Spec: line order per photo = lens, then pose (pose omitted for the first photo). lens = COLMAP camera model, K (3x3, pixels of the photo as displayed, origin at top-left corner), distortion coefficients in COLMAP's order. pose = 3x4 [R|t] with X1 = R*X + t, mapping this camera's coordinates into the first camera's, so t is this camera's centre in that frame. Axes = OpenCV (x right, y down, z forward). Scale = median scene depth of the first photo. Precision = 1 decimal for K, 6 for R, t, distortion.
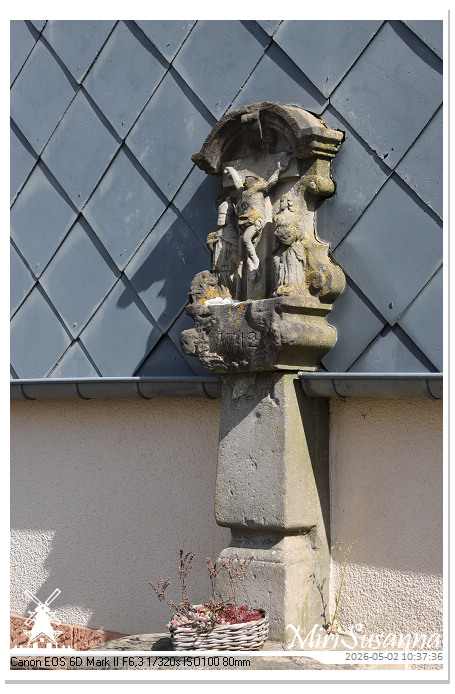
lens RADIAL K [[1668.4, 0, 227.4], [0, 1668.4, 347.1], [0, 0, 1]] dist [0.192156, 0.000000]
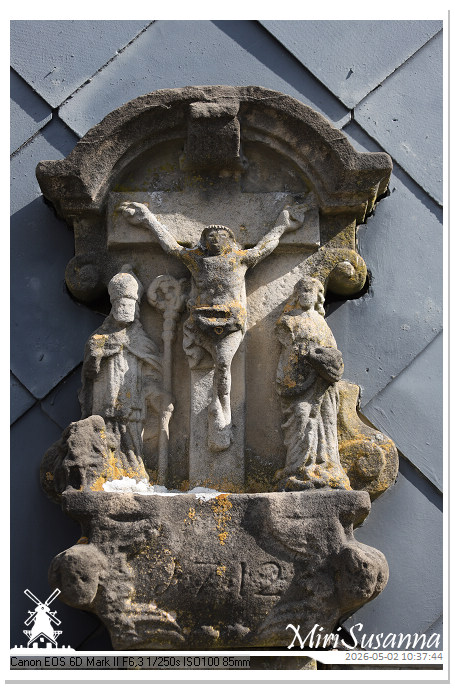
lens RADIAL K [[1551.3, 0, 227.5], [0, 1551.3, 347.5], [0, 0, 1]] dist [0.014024, 0.000000]
pose [[0.685230, 0.129869, 0.716655, -0.296658], [-0.043463, 0.989512, -0.137757, -0.007935], [-0.727029, 0.063247, 0.683688, 0.697401]]
